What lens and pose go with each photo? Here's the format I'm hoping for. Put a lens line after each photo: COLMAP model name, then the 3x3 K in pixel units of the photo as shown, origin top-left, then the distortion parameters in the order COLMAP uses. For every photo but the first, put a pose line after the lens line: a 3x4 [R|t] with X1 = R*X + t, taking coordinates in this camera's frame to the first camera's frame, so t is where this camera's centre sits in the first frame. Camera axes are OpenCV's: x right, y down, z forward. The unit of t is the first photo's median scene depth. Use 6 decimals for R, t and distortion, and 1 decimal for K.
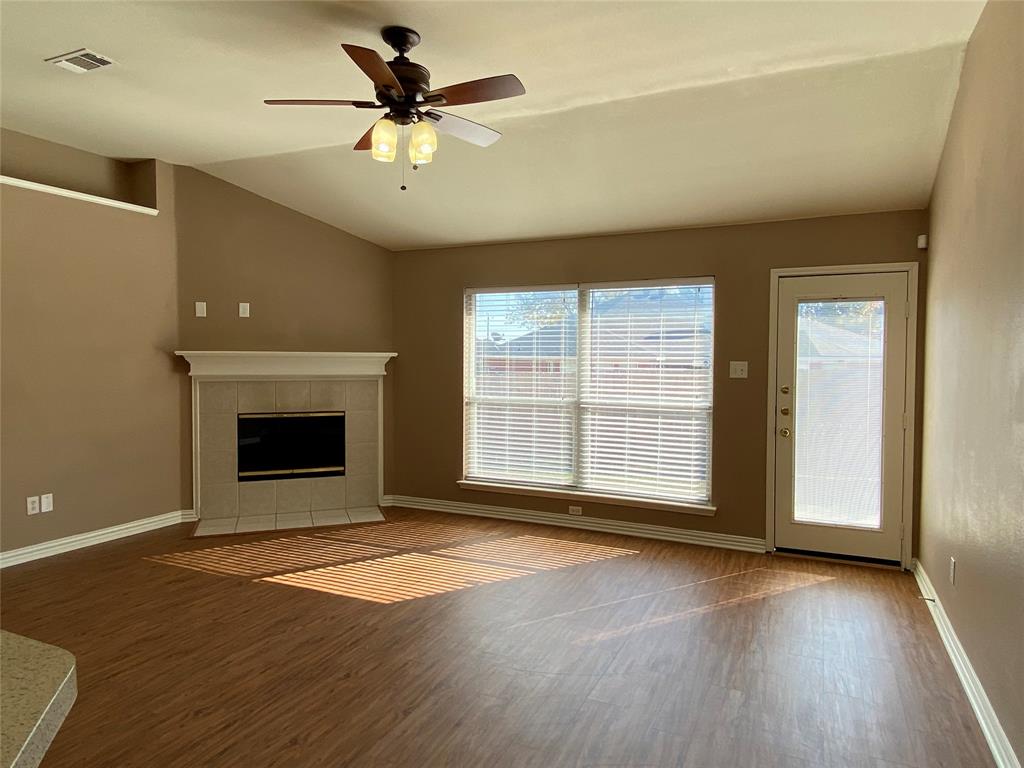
lens RADIAL K [[668.6, 0, 518.3], [0, 668.6, 381.0], [0, 0, 1]] dist [0.128650, -0.126807]
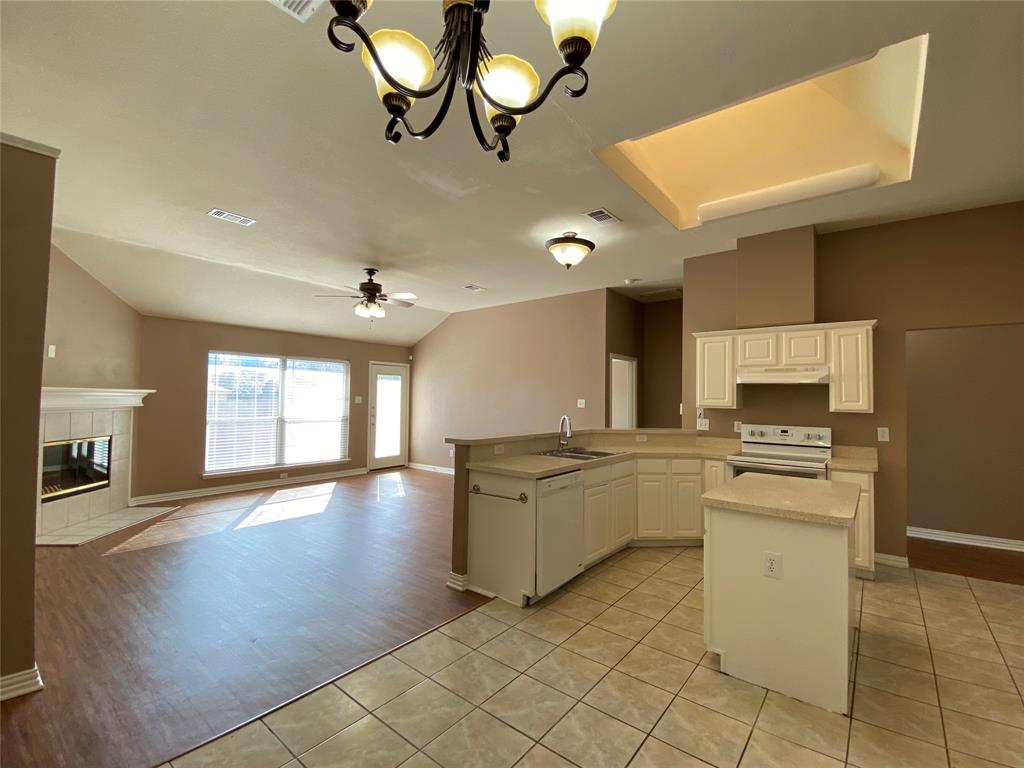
lens RADIAL K [[452.0, 0, 510.9], [0, 452.0, 385.6], [0, 0, 1]] dist [0.015510, 0.000018]
pose [[0.237853, 0.025126, 0.970976, -0.976485], [0.028442, 0.999057, -0.032820, 0.000707], [-0.970885, 0.035422, 0.236914, 0.069554]]
